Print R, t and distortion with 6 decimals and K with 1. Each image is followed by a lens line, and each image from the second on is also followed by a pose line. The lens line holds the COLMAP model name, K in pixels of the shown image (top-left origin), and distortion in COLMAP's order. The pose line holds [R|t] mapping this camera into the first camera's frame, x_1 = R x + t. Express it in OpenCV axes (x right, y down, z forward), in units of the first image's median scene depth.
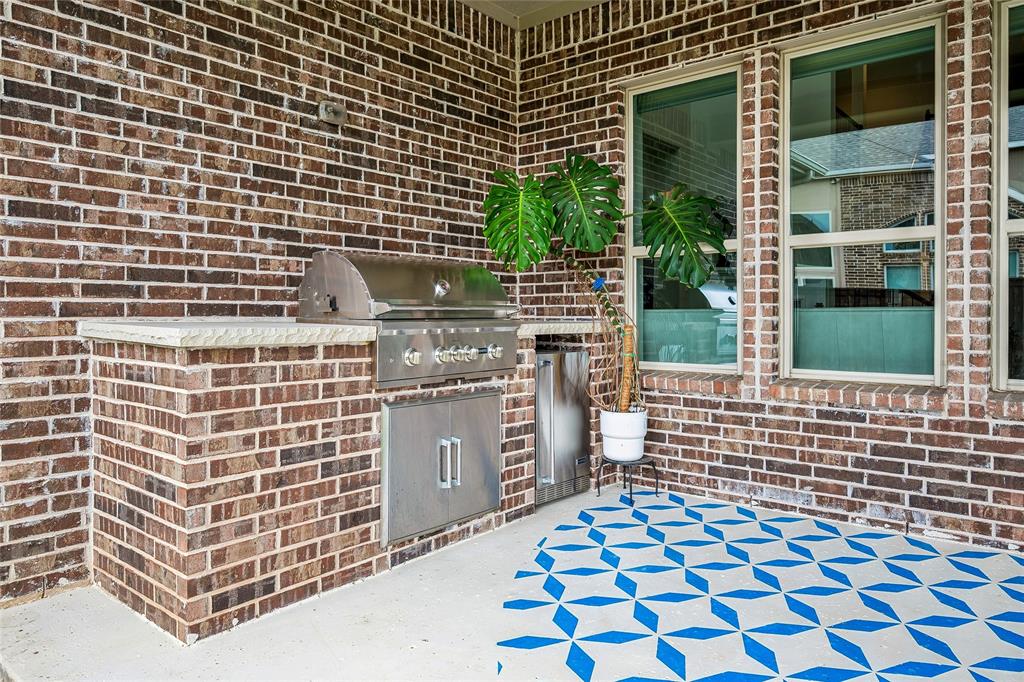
lens RADIAL K [[693.1, 0, 510.5], [0, 693.1, 318.5], [0, 0, 1]] dist [-0.000225, -0.001001]
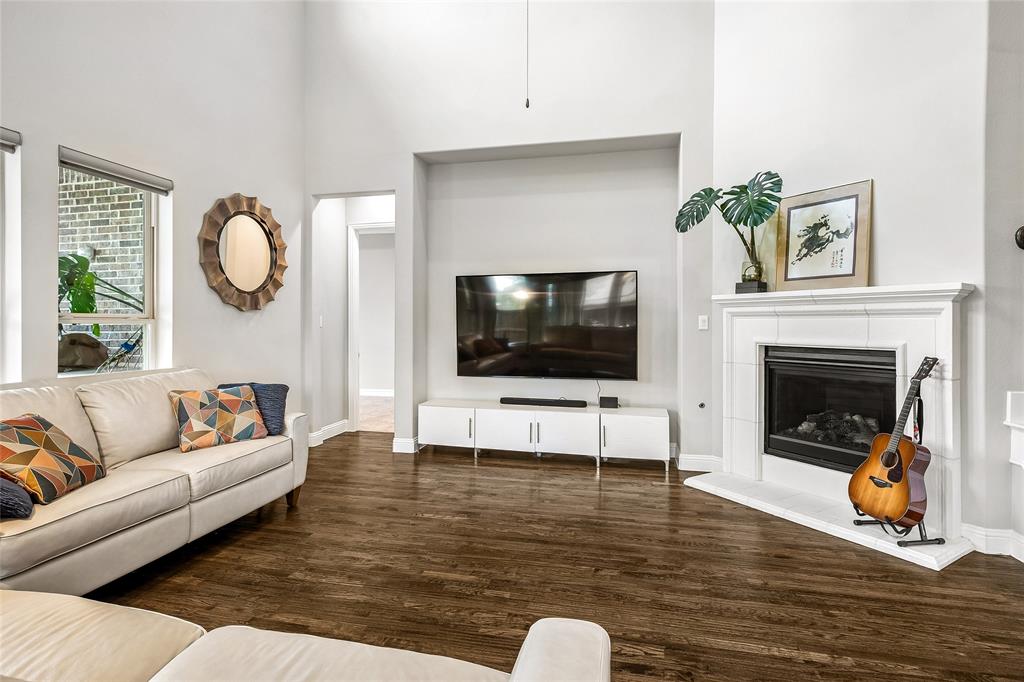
lens RADIAL K [[506.1, 0, 514.2], [0, 506.1, 326.5], [0, 0, 1]] dist [-0.000123, 0.000355]
pose [[0.456981, 0.003201, -0.889471, 1.724181], [-0.003627, 0.999992, 0.001736, -0.121775], [0.889469, 0.002433, 0.456989, 1.630653]]
